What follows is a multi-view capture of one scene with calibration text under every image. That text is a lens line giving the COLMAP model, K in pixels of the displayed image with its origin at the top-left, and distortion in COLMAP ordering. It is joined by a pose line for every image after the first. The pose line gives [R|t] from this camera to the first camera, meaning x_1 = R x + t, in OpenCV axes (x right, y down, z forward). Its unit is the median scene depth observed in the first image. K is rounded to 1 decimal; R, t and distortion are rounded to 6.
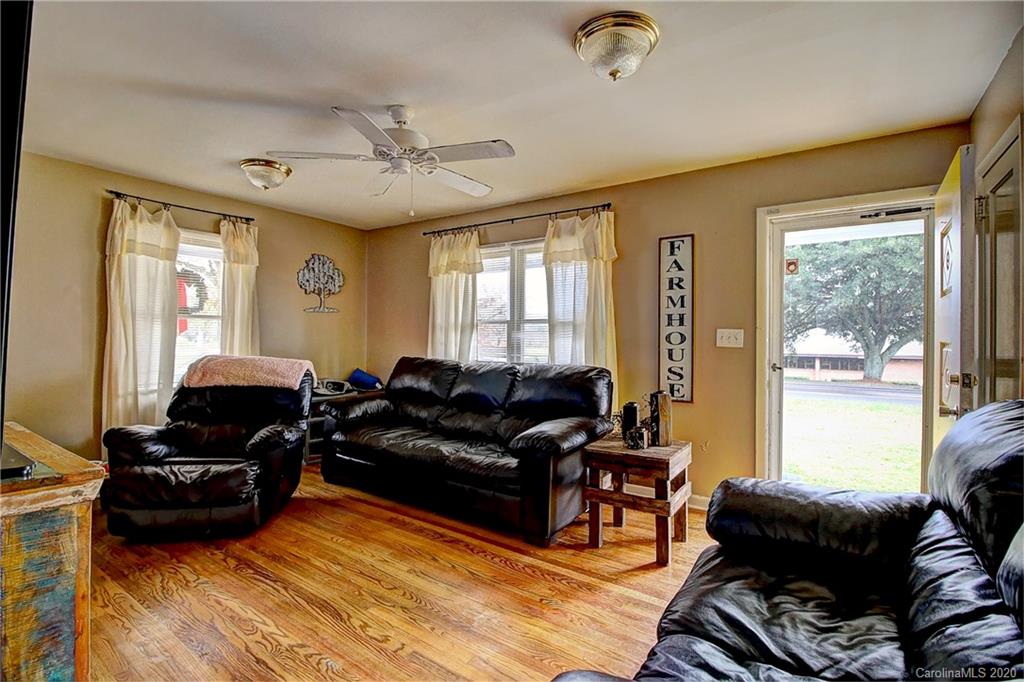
lens RADIAL K [[474.9, 0, 511.8], [0, 474.9, 335.7], [0, 0, 1]] dist [-0.015897, -0.002929]
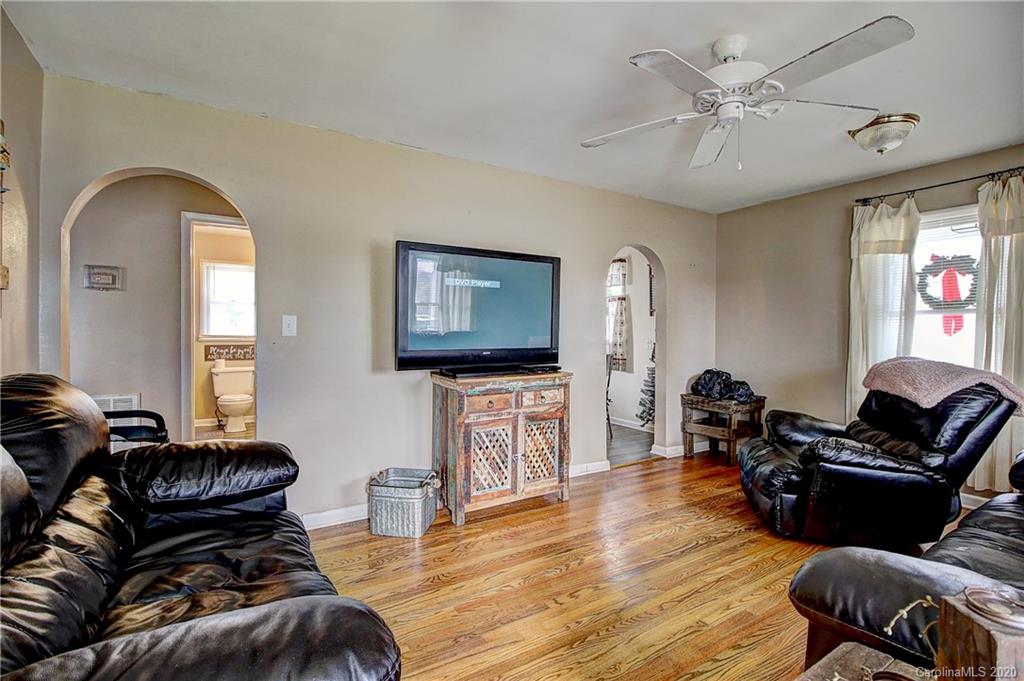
lens RADIAL K [[474.9, 0, 513.3], [0, 474.9, 339.4], [0, 0, 1]] dist [-0.015897, -0.002929]
pose [[-0.402227, 0.004849, -0.915527, 0.446527], [-0.002592, 0.999976, 0.006435, 0.006319], [0.915536, 0.004962, -0.402205, 0.704592]]
